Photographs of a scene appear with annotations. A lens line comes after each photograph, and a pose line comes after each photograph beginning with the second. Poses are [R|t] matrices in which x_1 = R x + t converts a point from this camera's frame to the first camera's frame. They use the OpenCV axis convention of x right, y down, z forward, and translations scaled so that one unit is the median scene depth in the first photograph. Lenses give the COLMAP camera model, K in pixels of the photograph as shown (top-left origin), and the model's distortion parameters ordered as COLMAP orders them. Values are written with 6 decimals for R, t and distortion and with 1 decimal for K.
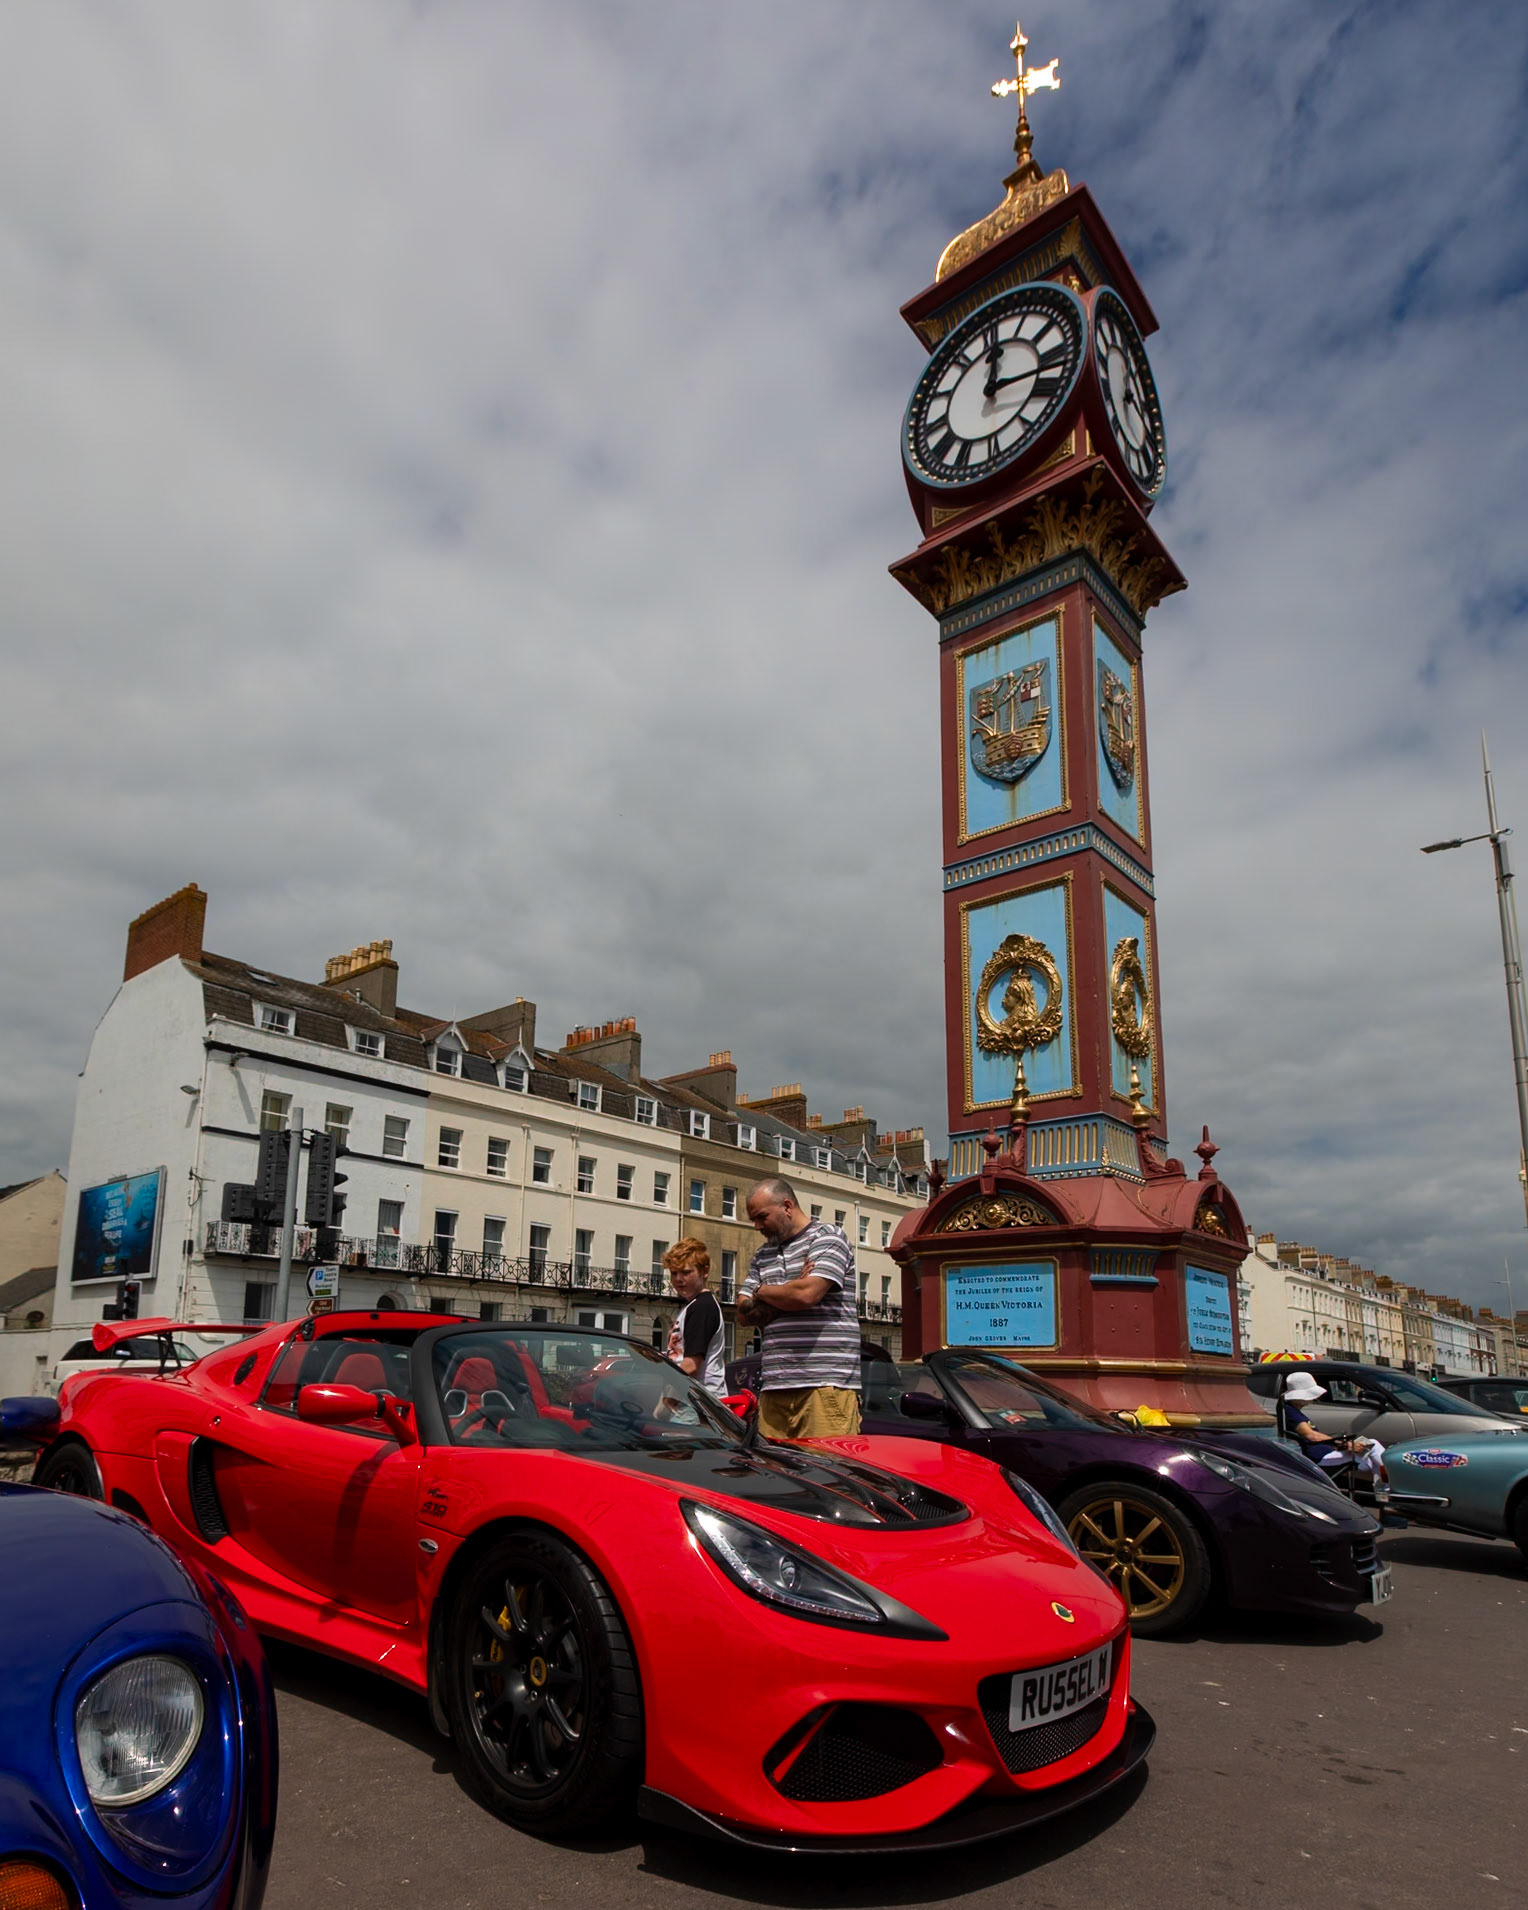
lens RADIAL K [[1153.9, 0, 657.0], [0, 1153.9, 1174.1], [0, 0, 1]] dist [0.000751, 0.004508]
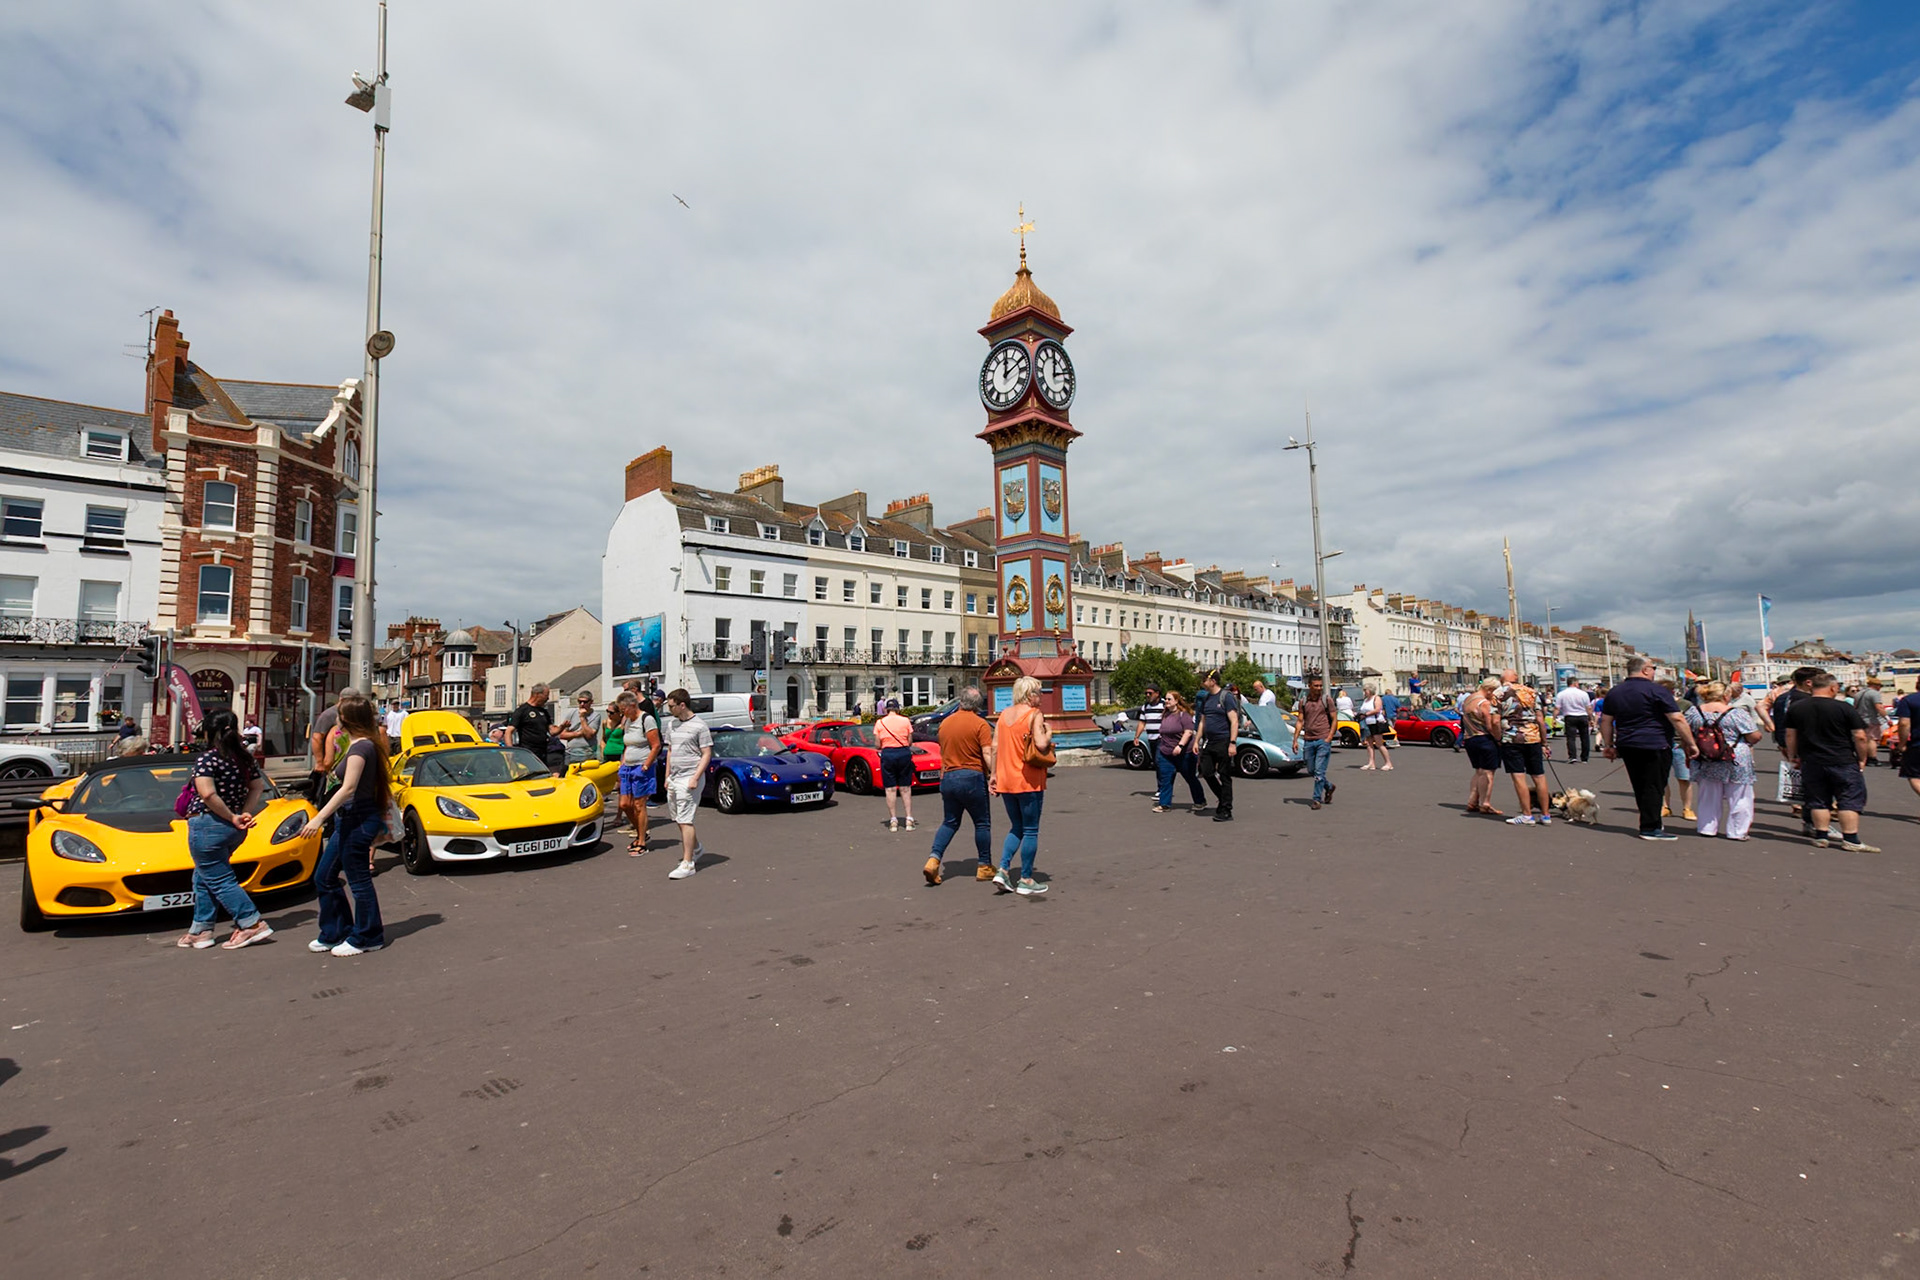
lens RADIAL K [[852.8, 0, 961.8], [0, 852.8, 632.1], [0, 0, 1]] dist [0.002075, -0.001146]
pose [[0.998436, -0.054563, -0.012206, 0.043470], [0.055426, 0.994599, 0.087753, -0.060825], [0.007352, -0.088292, 0.996067, -0.285178]]
